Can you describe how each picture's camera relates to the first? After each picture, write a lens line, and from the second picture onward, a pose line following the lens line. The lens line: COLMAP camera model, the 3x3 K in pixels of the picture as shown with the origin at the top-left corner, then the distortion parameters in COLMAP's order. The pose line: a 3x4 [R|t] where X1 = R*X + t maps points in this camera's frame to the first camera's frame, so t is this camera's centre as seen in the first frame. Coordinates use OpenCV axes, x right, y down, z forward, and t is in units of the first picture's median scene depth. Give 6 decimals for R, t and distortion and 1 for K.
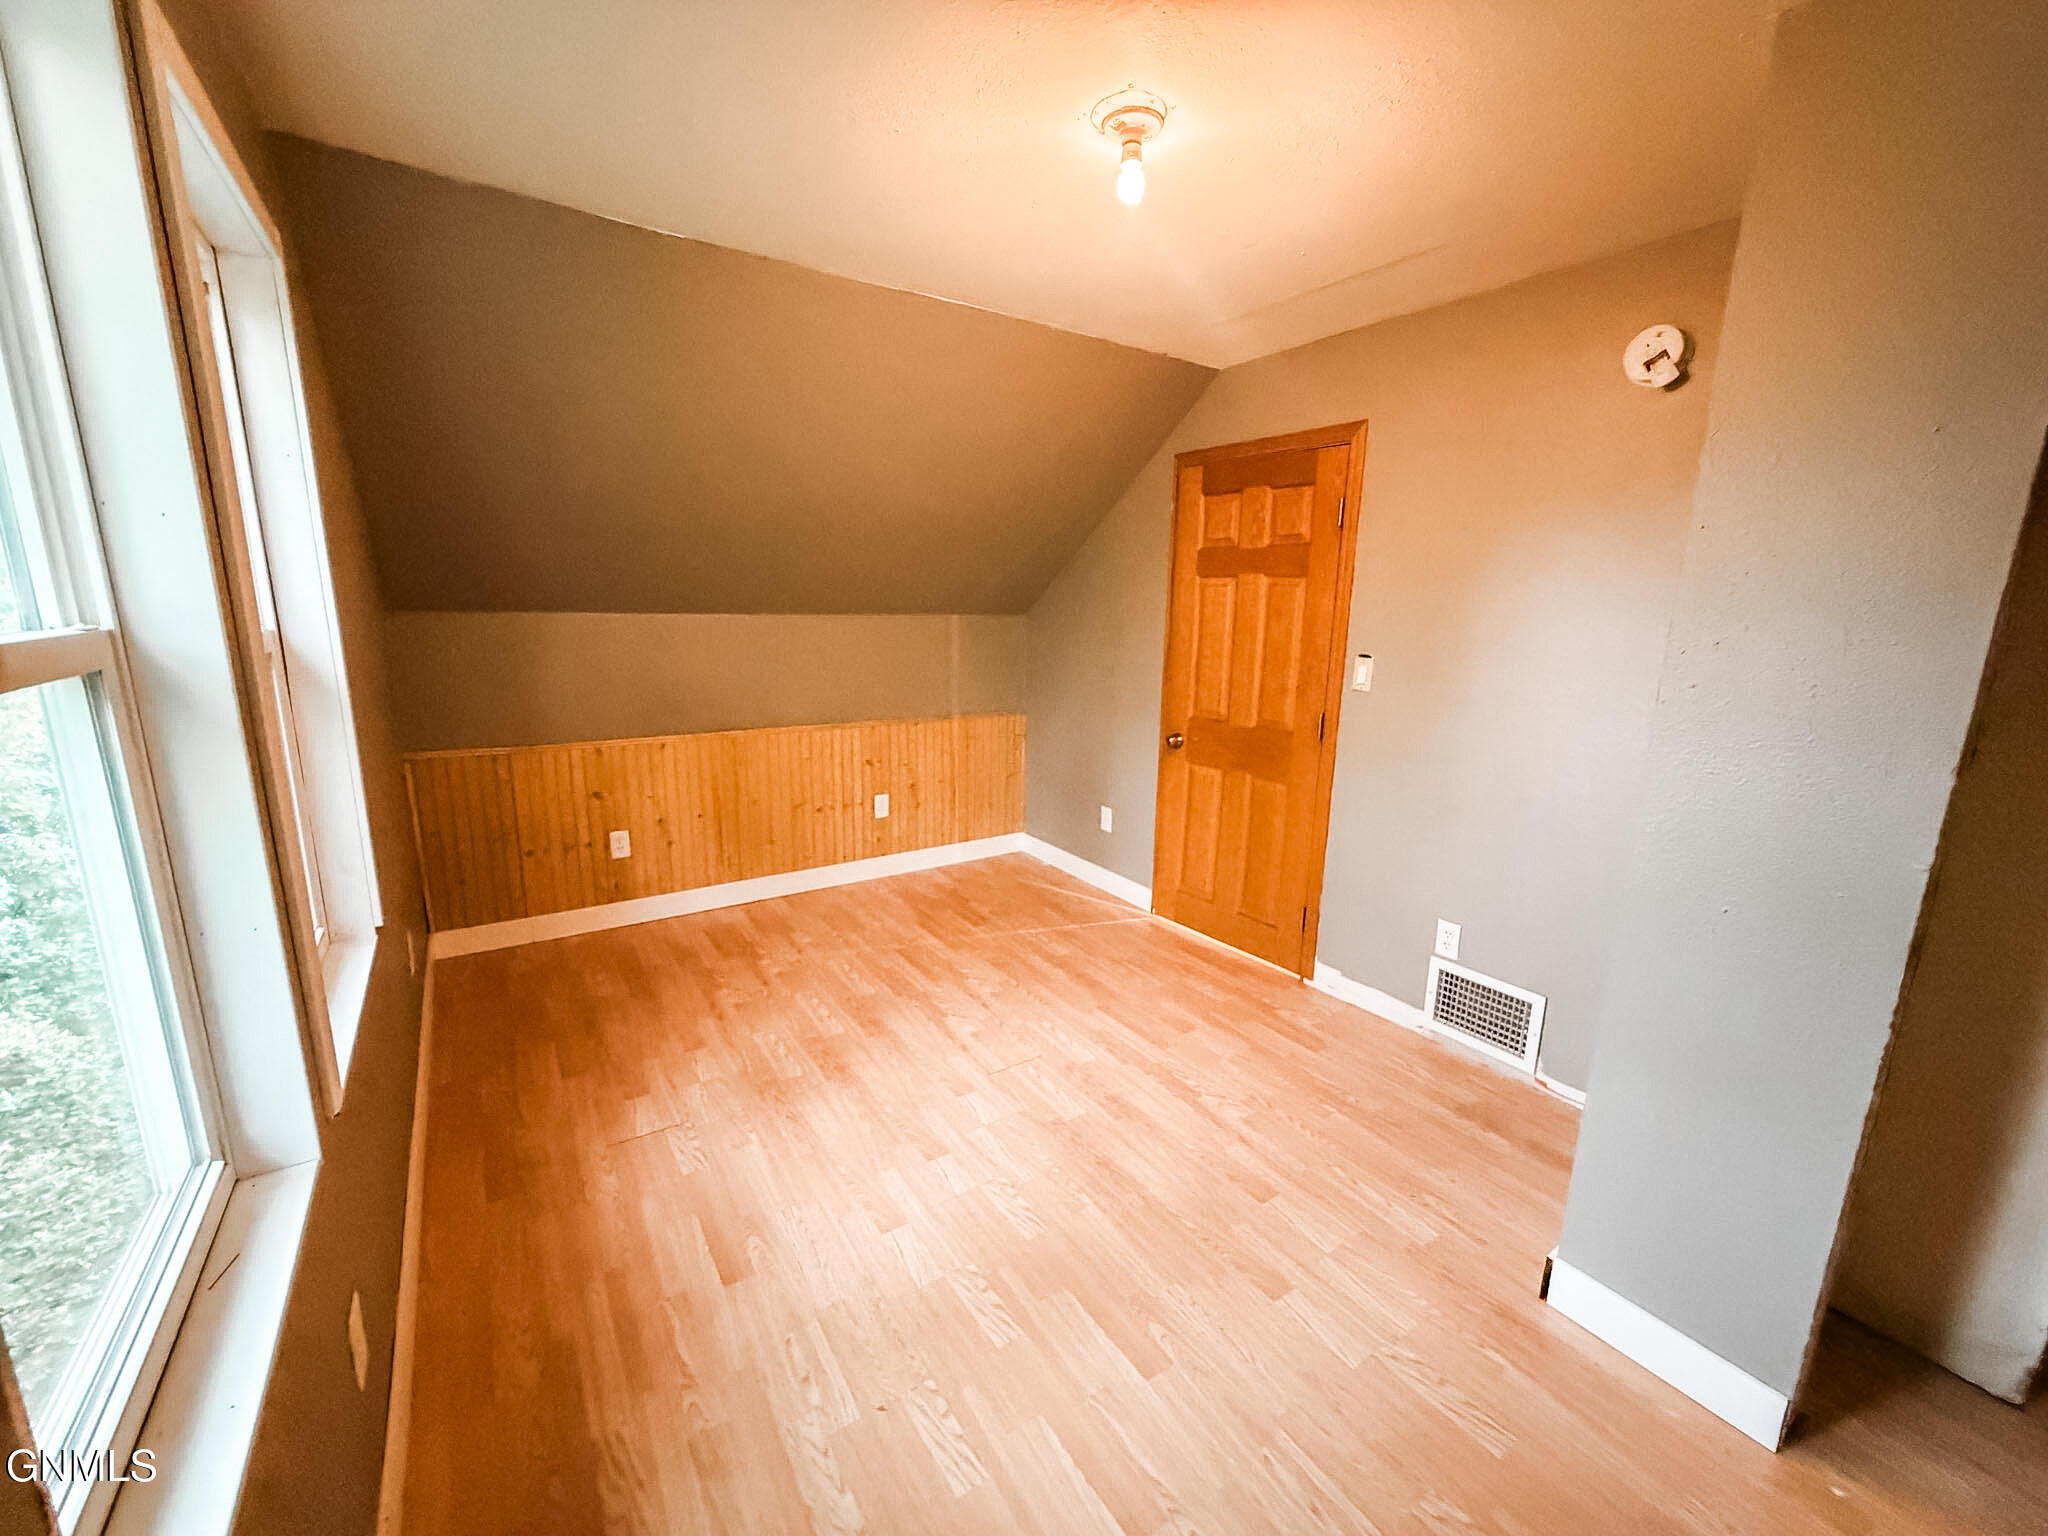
lens RADIAL K [[816.5, 0, 1017.7], [0, 816.5, 768.1], [0, 0, 1]] dist [-0.001002, 0.000720]
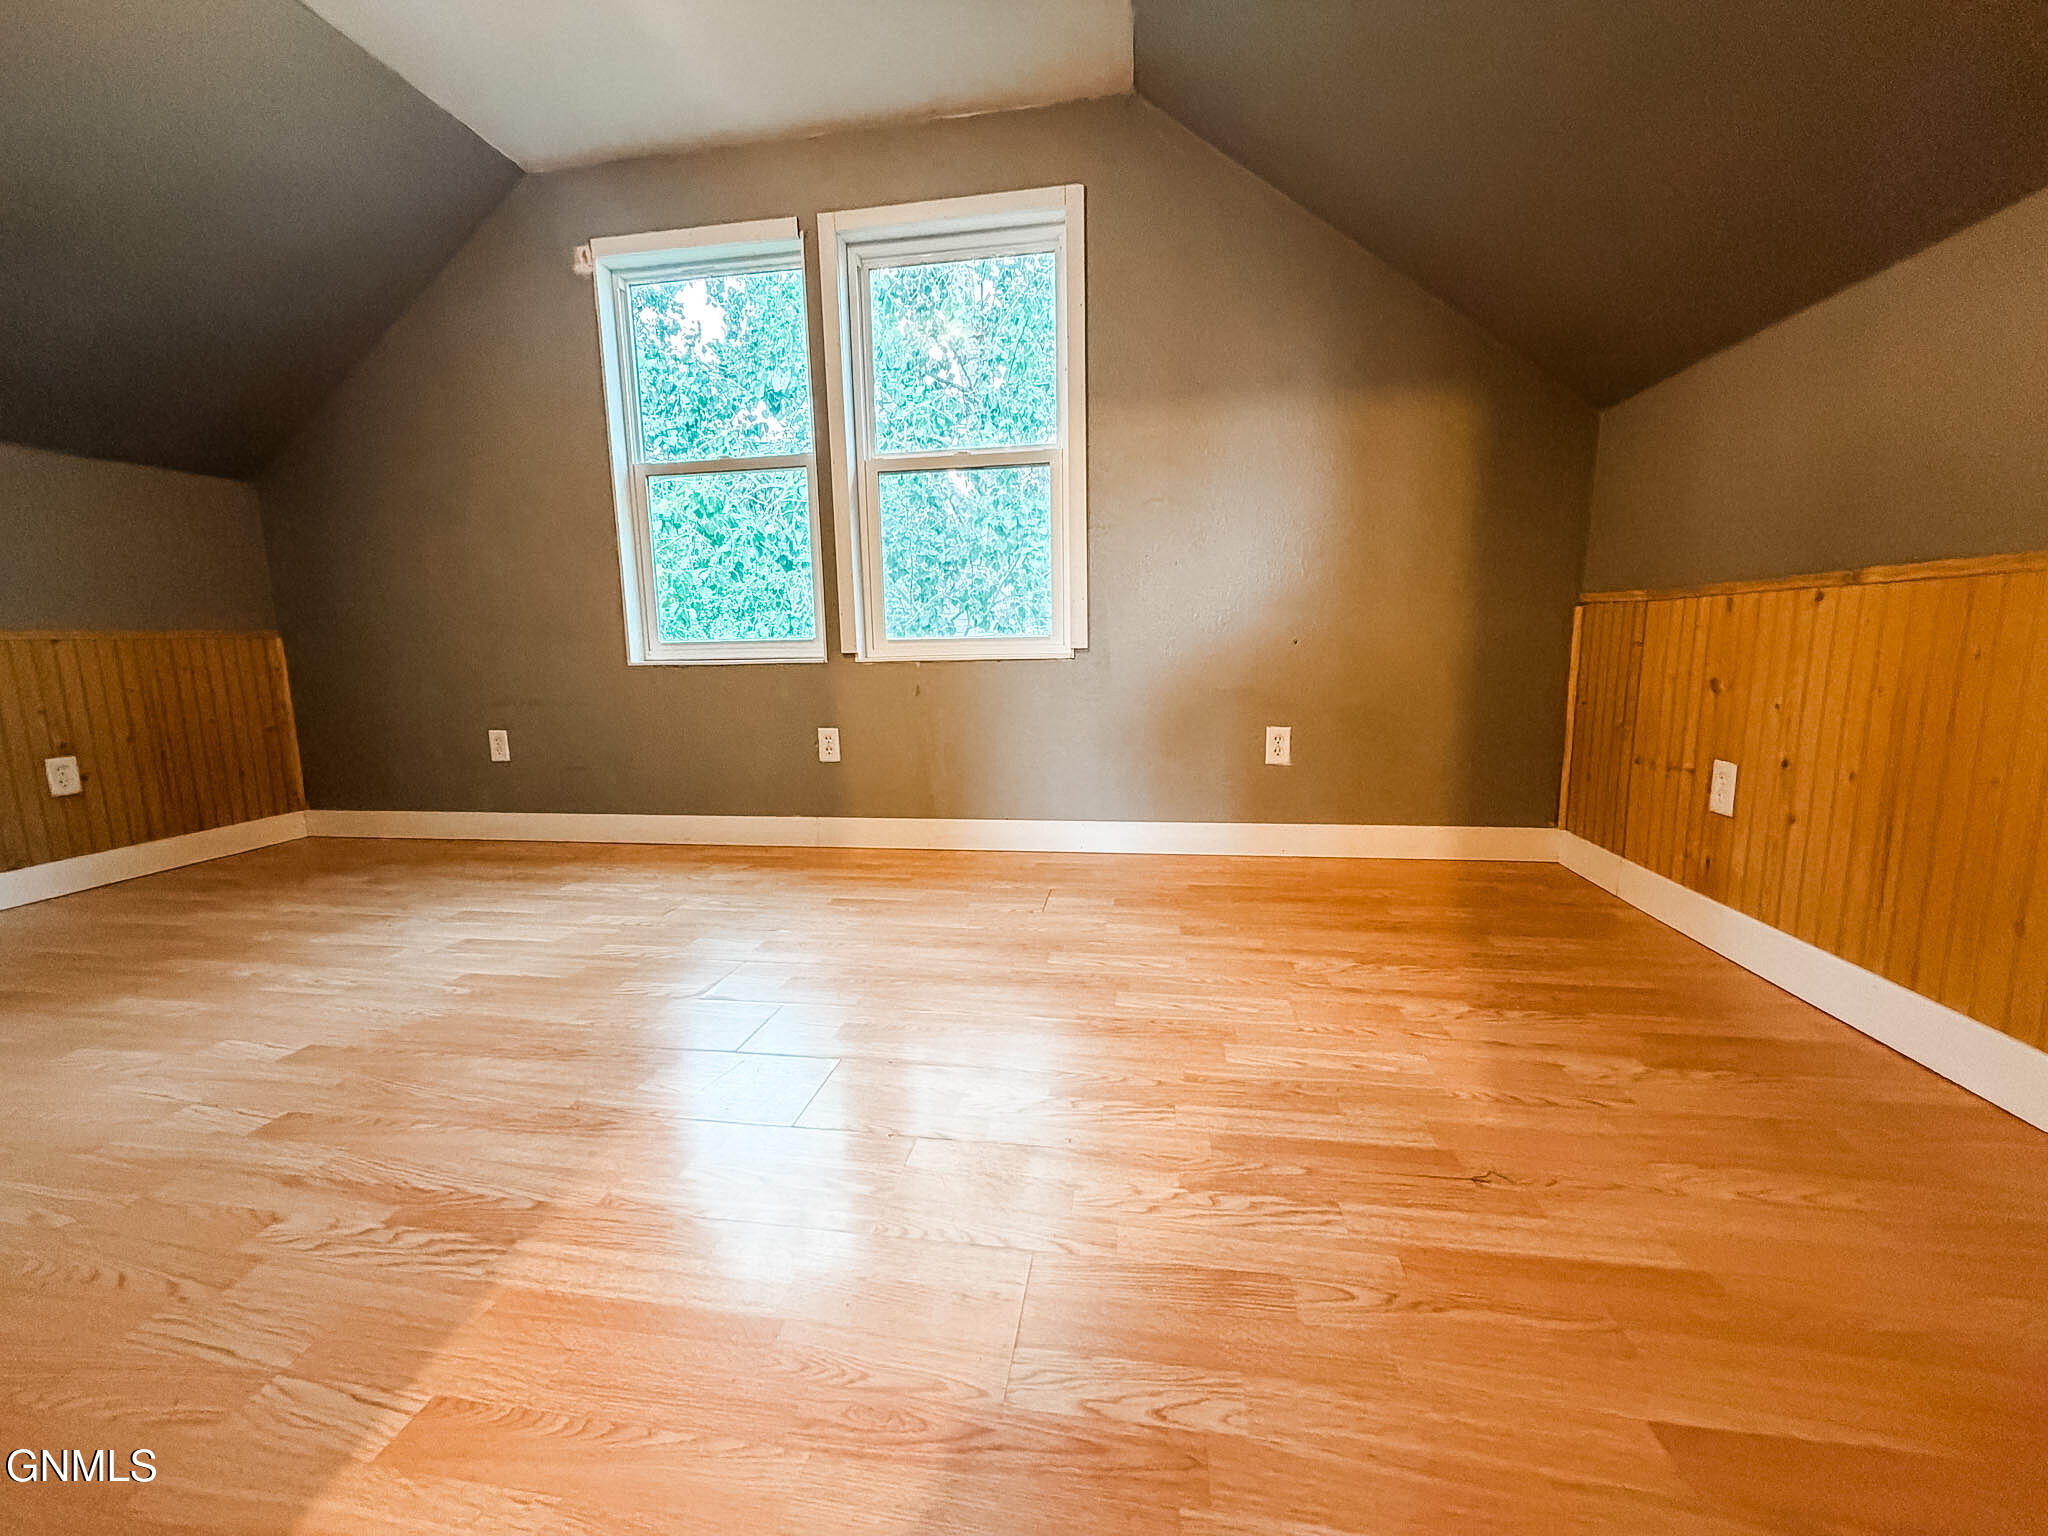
lens RADIAL K [[816.5, 0, 1017.7], [0, 816.5, 768.1], [0, 0, 1]] dist [-0.001002, 0.000720]
pose [[-0.684333, 0.104985, -0.721572, 0.299546], [-0.144622, 0.950379, 0.275433, 0.004493], [0.714684, 0.292843, -0.635193, 1.529741]]
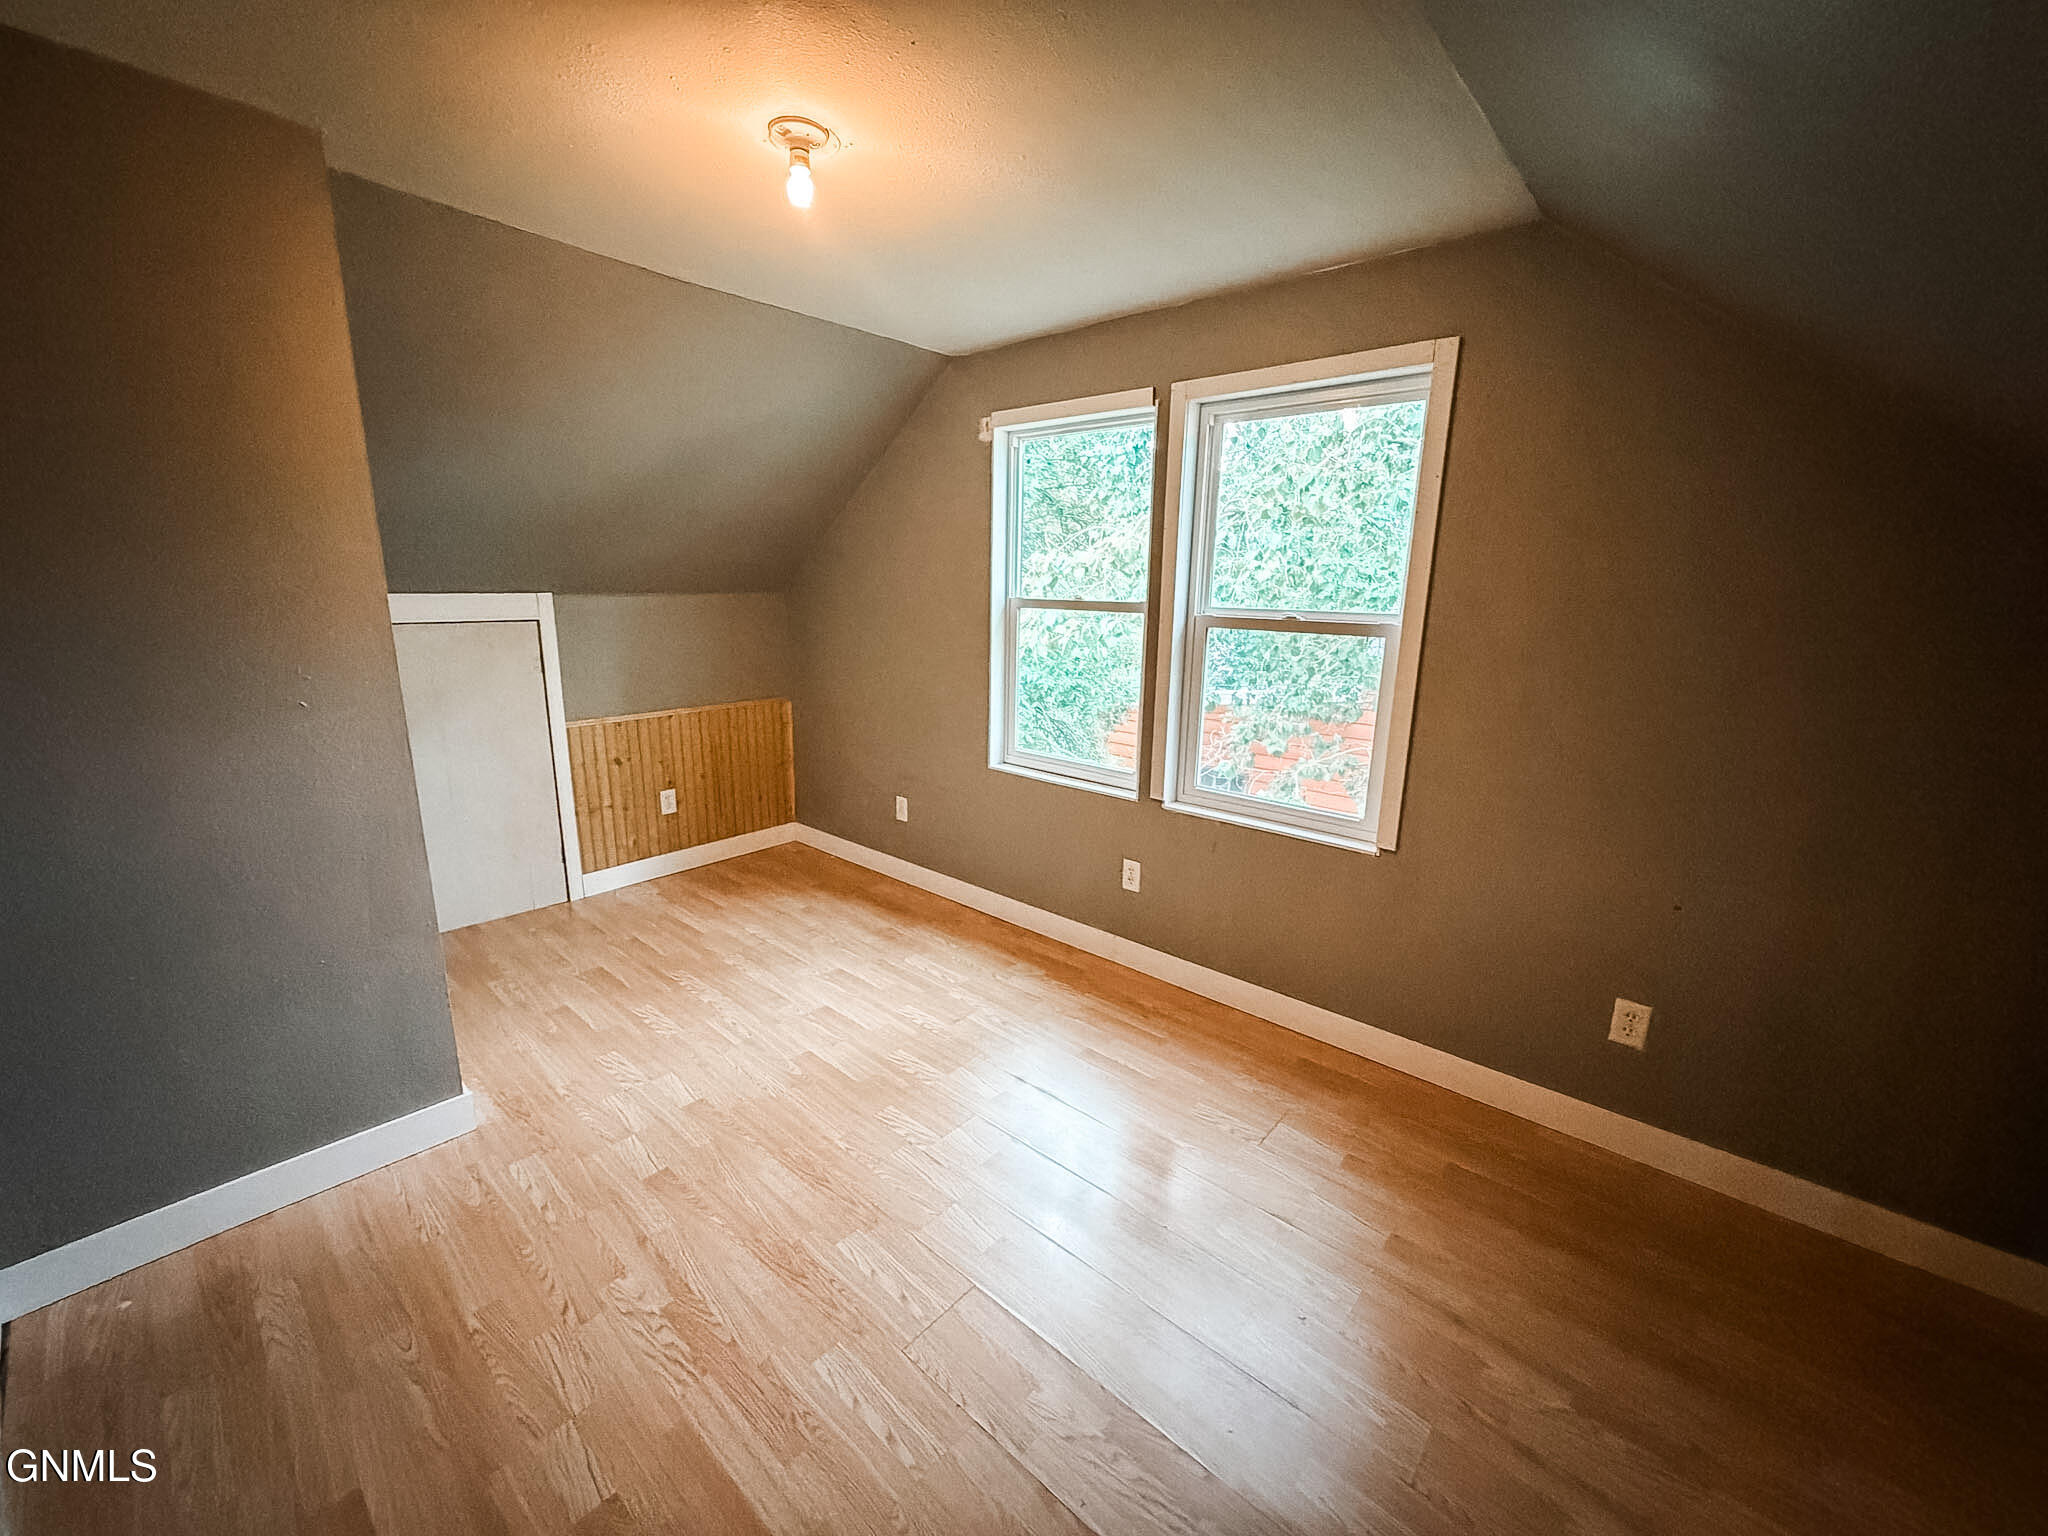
lens RADIAL K [[801.3, 0, 1014.8], [0, 801.3, 769.2], [0, 0, 1]] dist [-0.024017, -0.000038]
pose [[-0.968112, 0.023541, -0.249409, 0.096909], [-0.085069, 0.905526, 0.415675, -0.329083], [0.235632, 0.423636, -0.874648, 1.542237]]
